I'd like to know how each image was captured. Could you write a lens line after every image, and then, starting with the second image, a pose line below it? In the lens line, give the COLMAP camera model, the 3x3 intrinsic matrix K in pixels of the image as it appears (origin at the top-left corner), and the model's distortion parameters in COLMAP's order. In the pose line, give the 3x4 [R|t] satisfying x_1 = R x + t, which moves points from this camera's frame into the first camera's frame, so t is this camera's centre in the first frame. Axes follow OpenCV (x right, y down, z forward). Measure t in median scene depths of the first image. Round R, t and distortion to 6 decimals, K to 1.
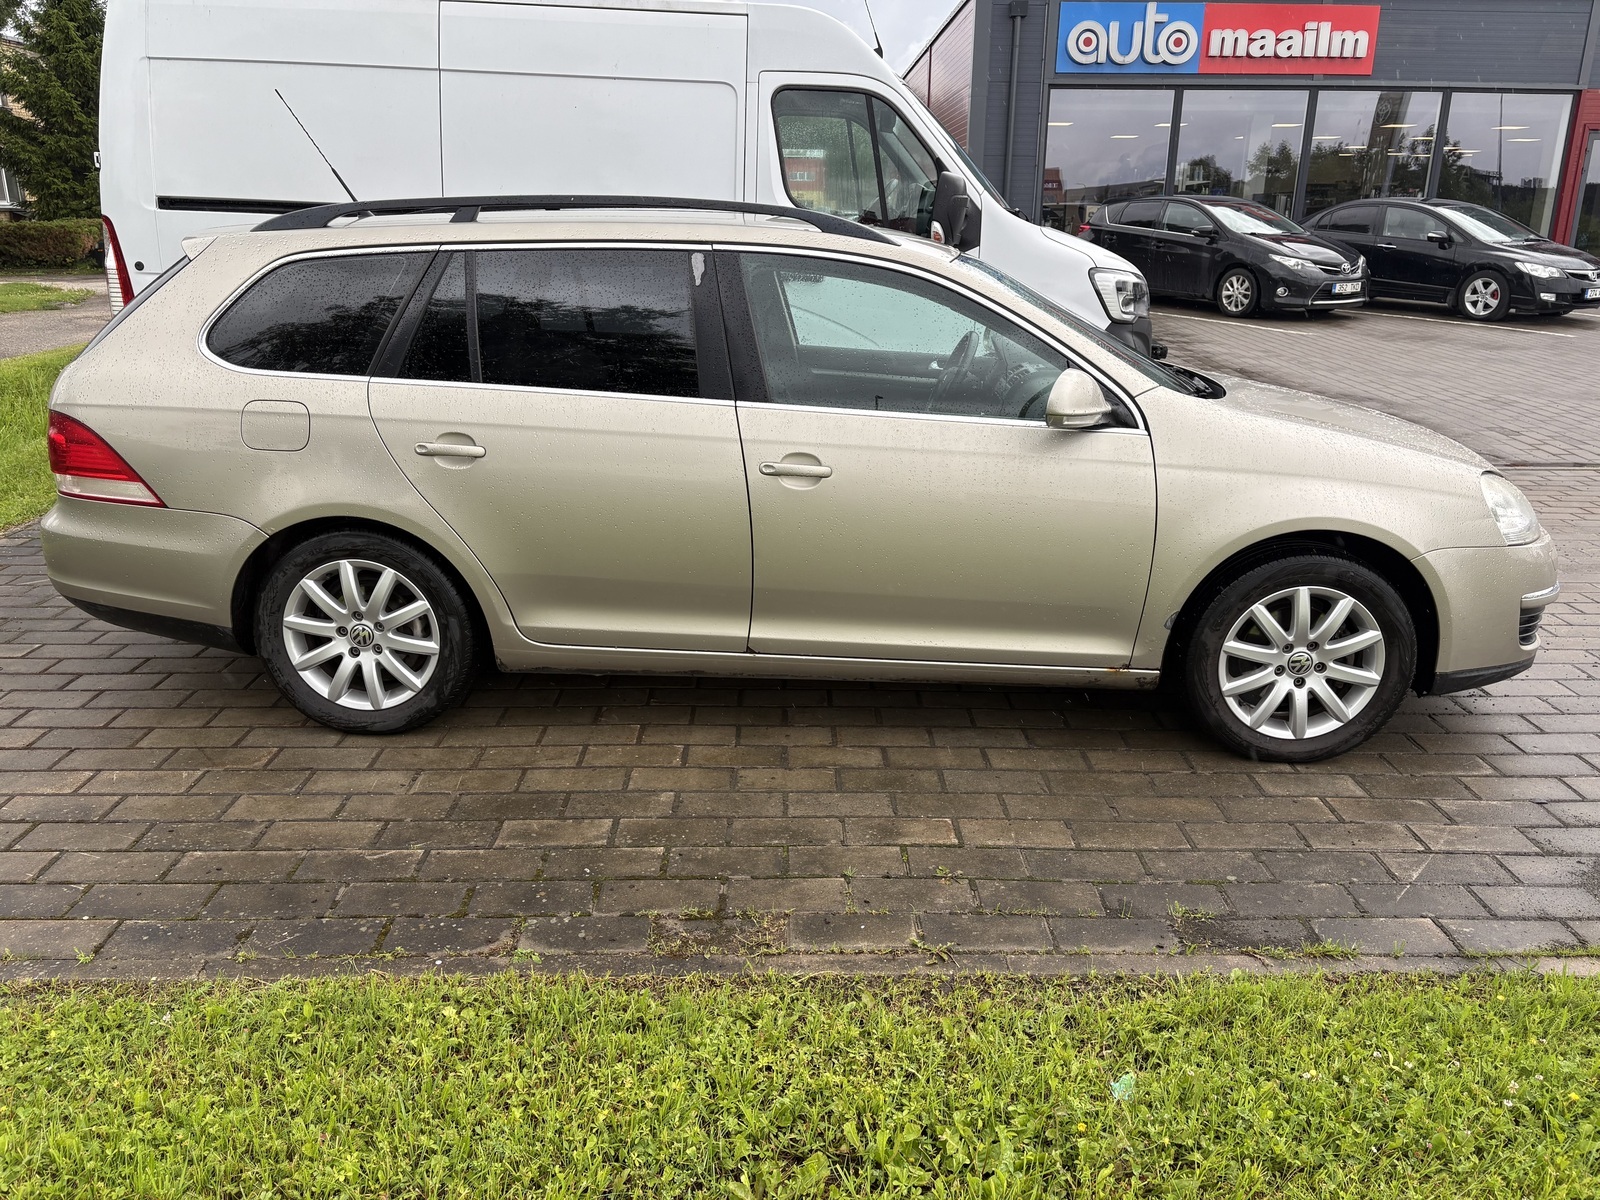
lens RADIAL K [[1196.7, 0, 800.0], [0, 1196.7, 600.0], [0, 0, 1]] dist [0.081792, -0.070048]
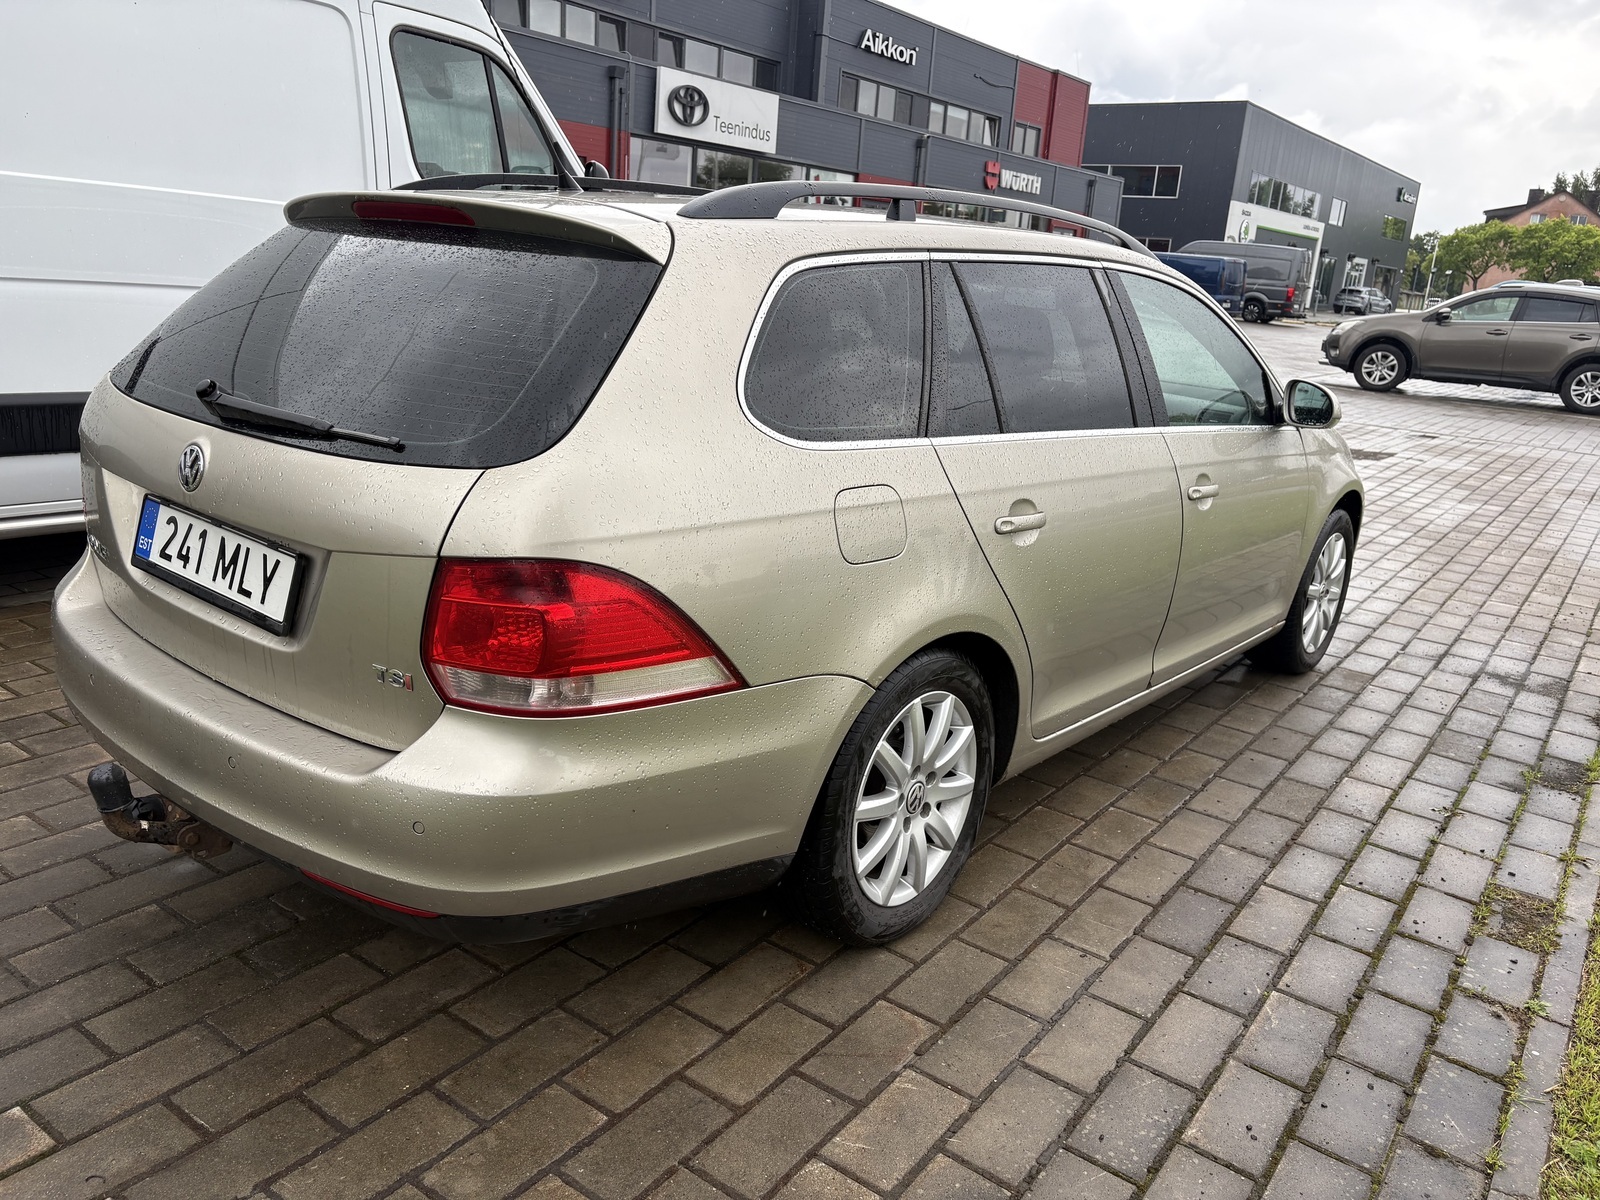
lens RADIAL K [[1218.8, 0, 800.0], [0, 1218.8, 600.0], [0, 0, 1]] dist [0.030434, -0.002702]
pose [[0.606528, -0.189298, 0.772198, -0.959364], [0.181555, 0.978557, 0.097282, -0.171904], [-0.774055, 0.081193, 0.627890, 0.607160]]
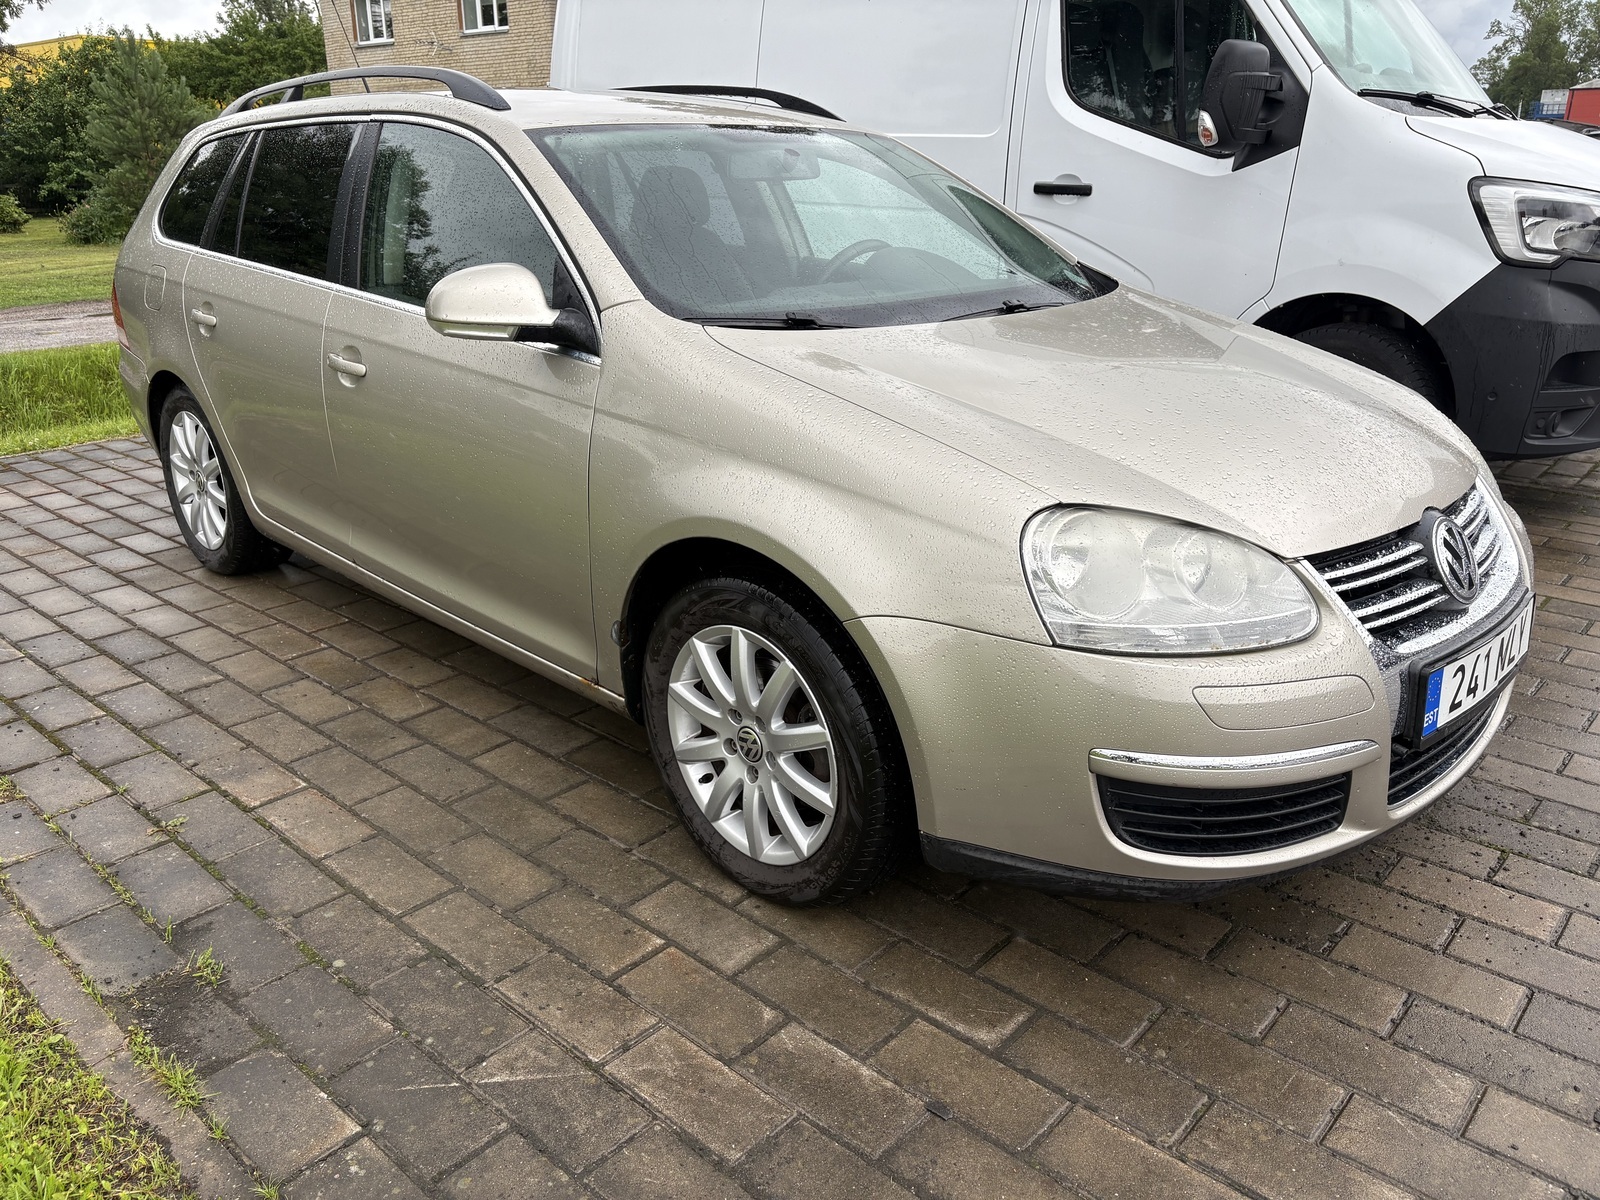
lens RADIAL K [[1196.7, 0, 800.0], [0, 1196.7, 600.0], [0, 0, 1]] dist [0.081792, -0.070048]
pose [[0.725009, 0.215956, -0.654007, 0.837769], [-0.198344, 0.974810, 0.102010, -0.093801], [0.659562, 0.055760, 0.749579, 0.533538]]
